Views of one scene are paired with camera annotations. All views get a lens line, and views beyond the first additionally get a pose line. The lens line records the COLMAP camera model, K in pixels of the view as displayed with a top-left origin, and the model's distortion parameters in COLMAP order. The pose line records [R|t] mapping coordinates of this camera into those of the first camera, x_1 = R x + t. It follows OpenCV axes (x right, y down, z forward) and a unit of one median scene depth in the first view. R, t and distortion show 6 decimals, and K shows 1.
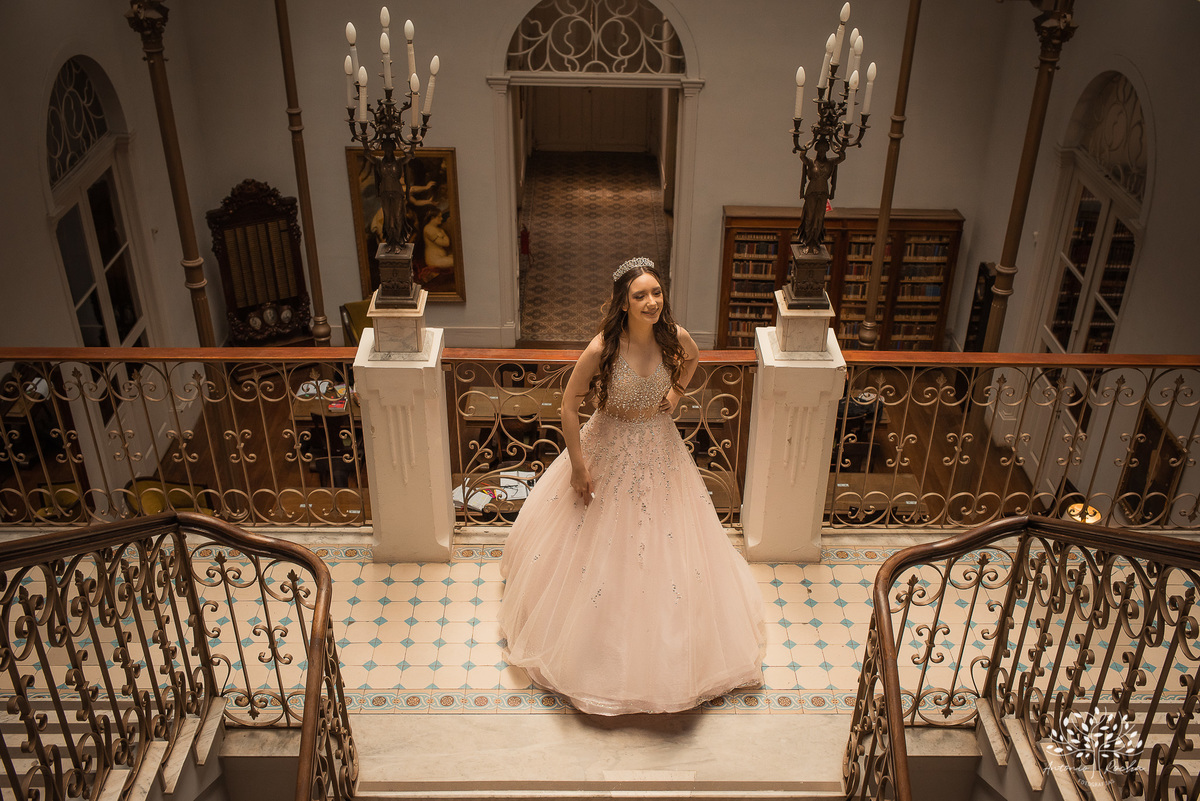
lens RADIAL K [[1185.7, 0, 600.0], [0, 1185.7, 400.5], [0, 0, 1]] dist [0.011443, -0.005723]
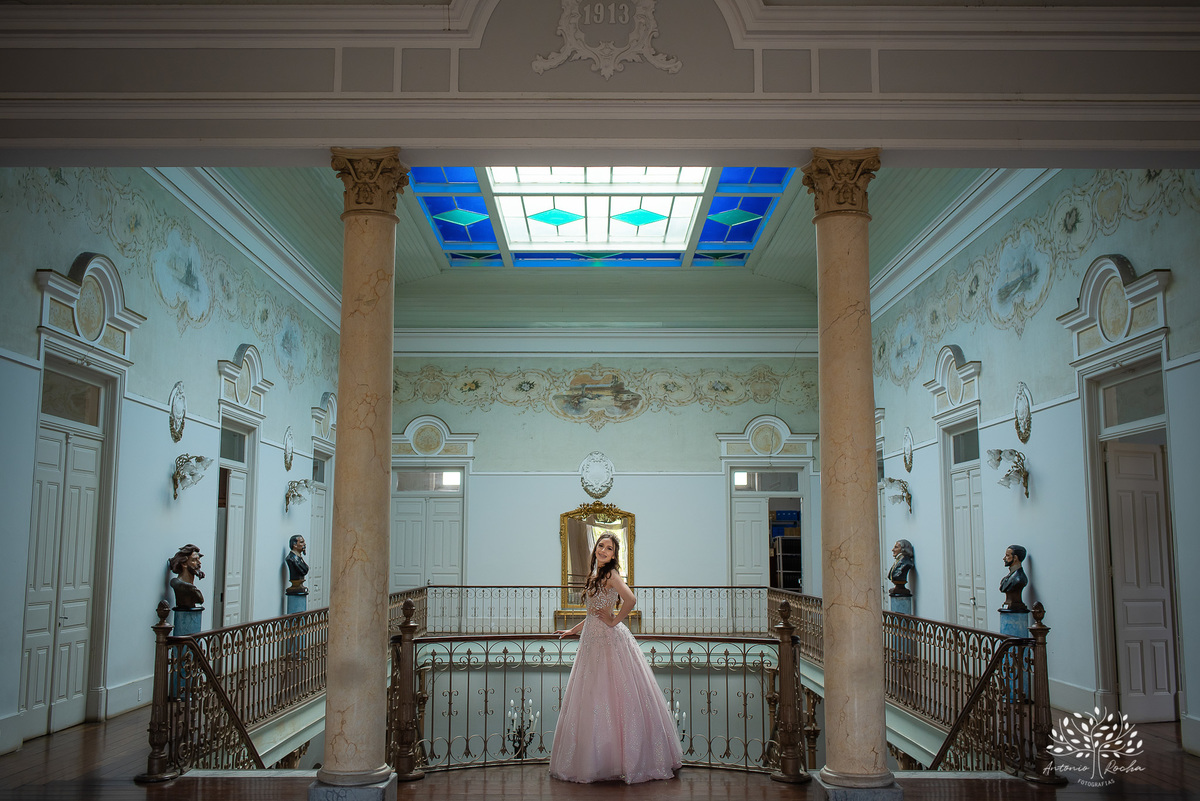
lens RADIAL K [[1185.7, 0, 600.0], [0, 1185.7, 400.5], [0, 0, 1]] dist [0.011443, -0.005723]
pose [[0.999969, -0.007523, -0.002414, 0.016324], [0.004332, 0.777537, -0.628822, 0.565979], [0.006608, 0.628792, 0.777546, -1.033588]]
